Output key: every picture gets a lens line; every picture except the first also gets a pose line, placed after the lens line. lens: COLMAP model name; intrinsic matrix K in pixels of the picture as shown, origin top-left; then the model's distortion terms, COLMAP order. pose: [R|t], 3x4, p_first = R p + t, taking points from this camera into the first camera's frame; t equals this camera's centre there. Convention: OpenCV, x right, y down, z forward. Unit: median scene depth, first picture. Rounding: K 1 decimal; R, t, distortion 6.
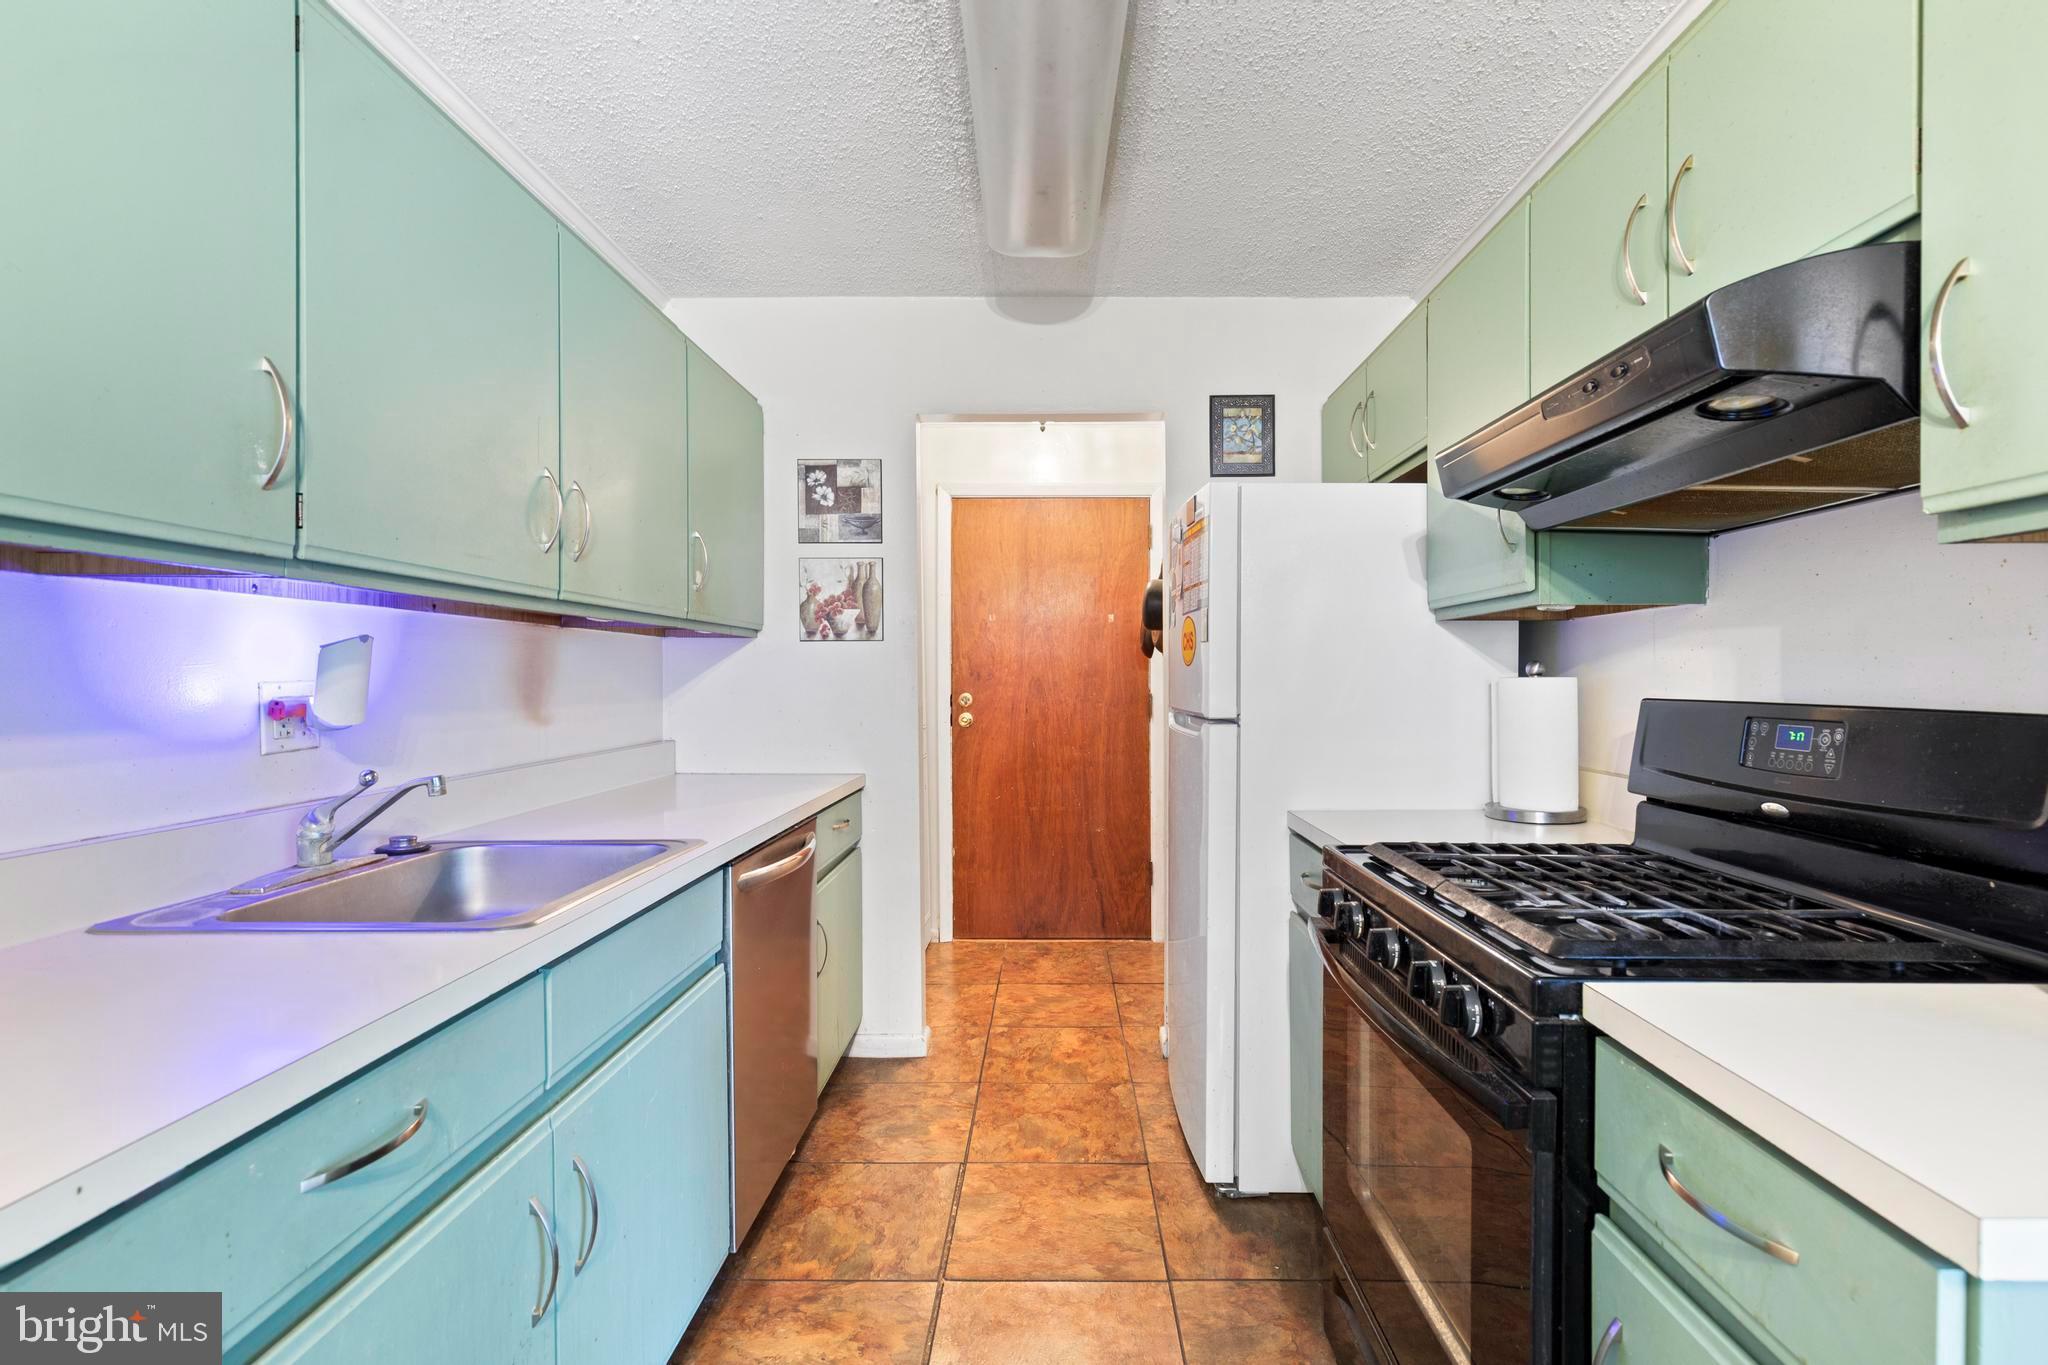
lens RADIAL K [[943.6, 0, 1041.1], [0, 943.6, 694.8], [0, 0, 1]] dist [0.000203, -0.000243]
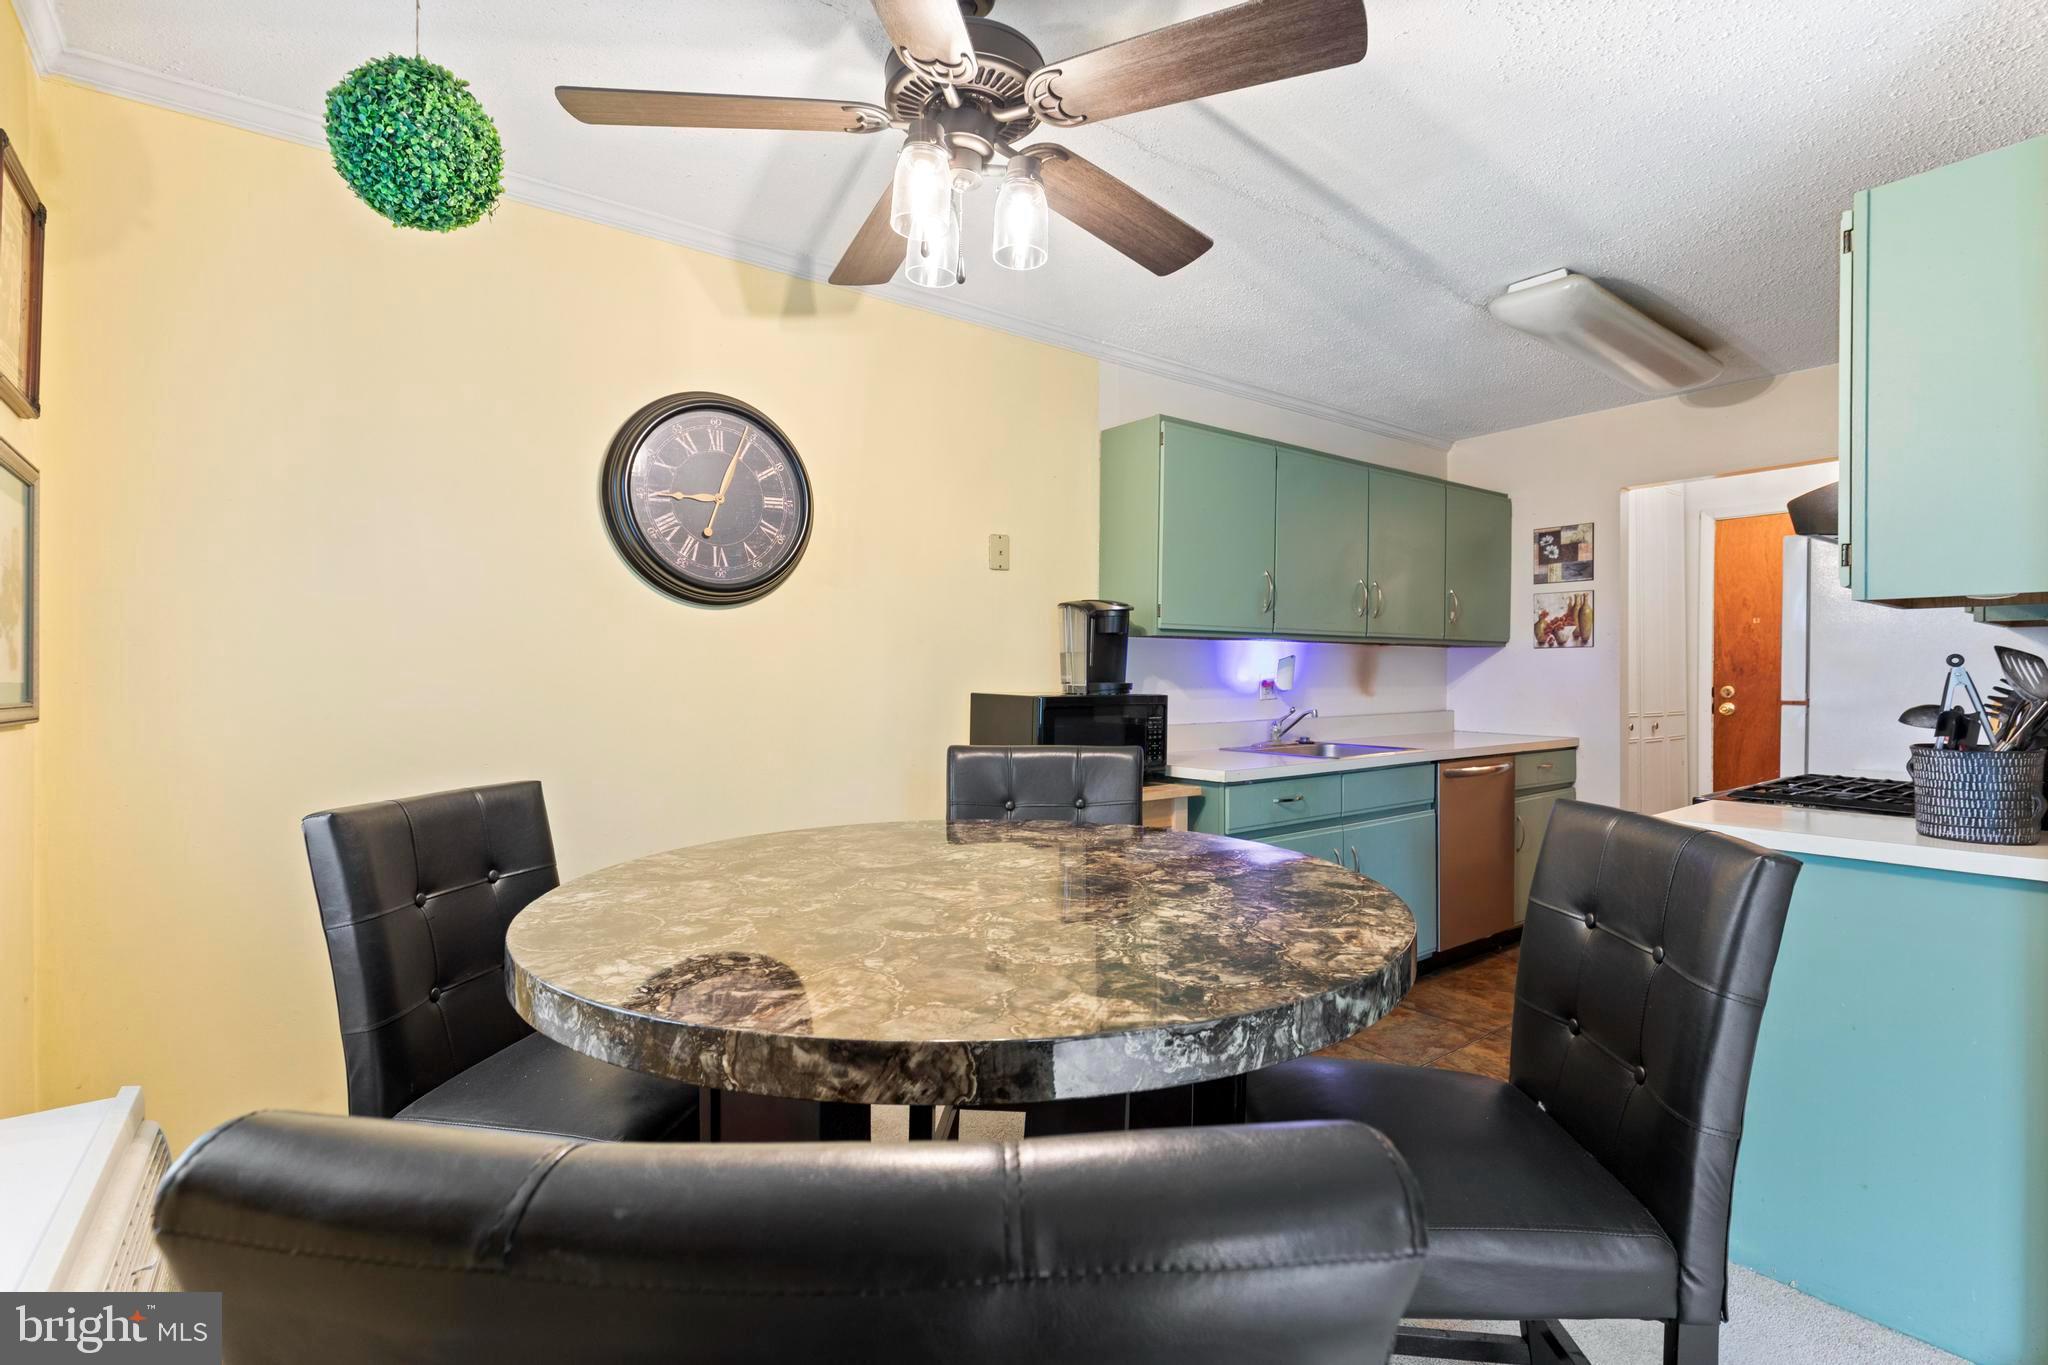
lens RADIAL K [[943.6, 0, 1027.6], [0, 943.6, 682.5], [0, 0, 1]] dist [0.000203, -0.000243]
pose [[0.625433, 0.010863, -0.780202, 0.424681], [-0.016103, 0.999870, 0.001013, 0.009999], [0.780111, 0.011930, 0.625527, -0.593045]]
